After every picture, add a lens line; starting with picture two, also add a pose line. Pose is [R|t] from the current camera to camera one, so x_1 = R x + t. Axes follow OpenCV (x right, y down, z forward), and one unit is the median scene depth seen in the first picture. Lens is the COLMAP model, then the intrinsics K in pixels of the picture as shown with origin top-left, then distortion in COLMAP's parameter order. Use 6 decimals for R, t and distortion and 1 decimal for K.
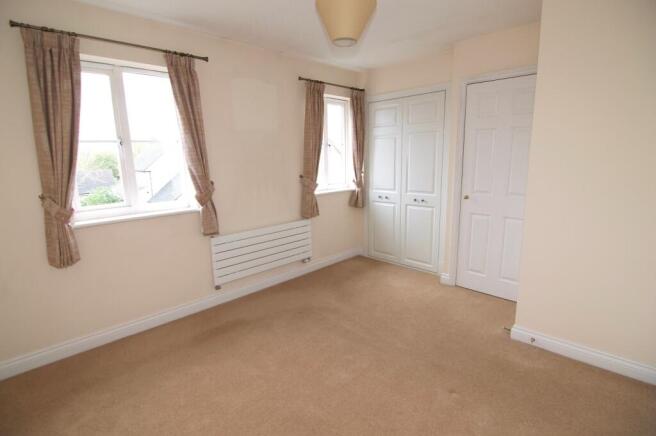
lens RADIAL K [[333.7, 0, 328.0], [0, 333.7, 218.0], [0, 0, 1]] dist [-0.000334, 0.000108]
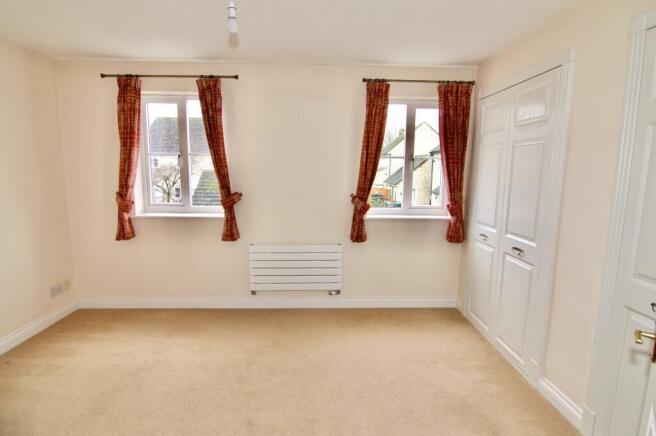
lens RADIAL K [[304.3, 0, 328.0], [0, 304.3, 218.0], [0, 0, 1]] dist [-0.011011, 0.000056]
pose [[0.725314, 0.129627, -0.676103, 0.413862], [-0.152182, 0.988006, 0.026168, -0.077387], [0.671386, 0.083910, 0.736342, 0.391532]]
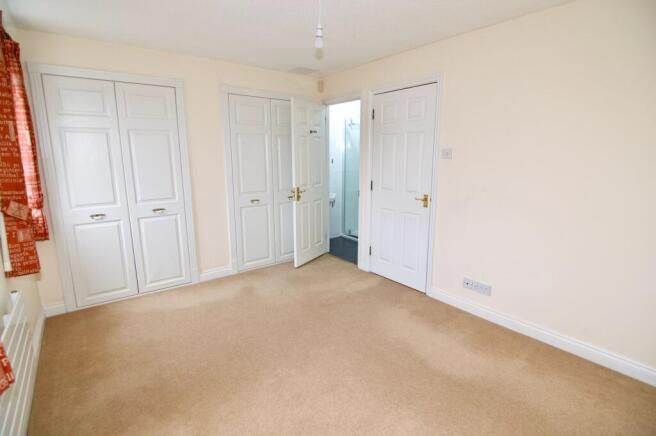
lens RADIAL K [[333.7, 0, 328.0], [0, 333.7, 218.0], [0, 0, 1]] dist [-0.000334, 0.000108]
pose [[0.150941, -0.179321, 0.972142, -0.527639], [0.183290, 0.971434, 0.150731, -0.087750], [-0.971402, 0.155433, 0.179497, 0.465066]]
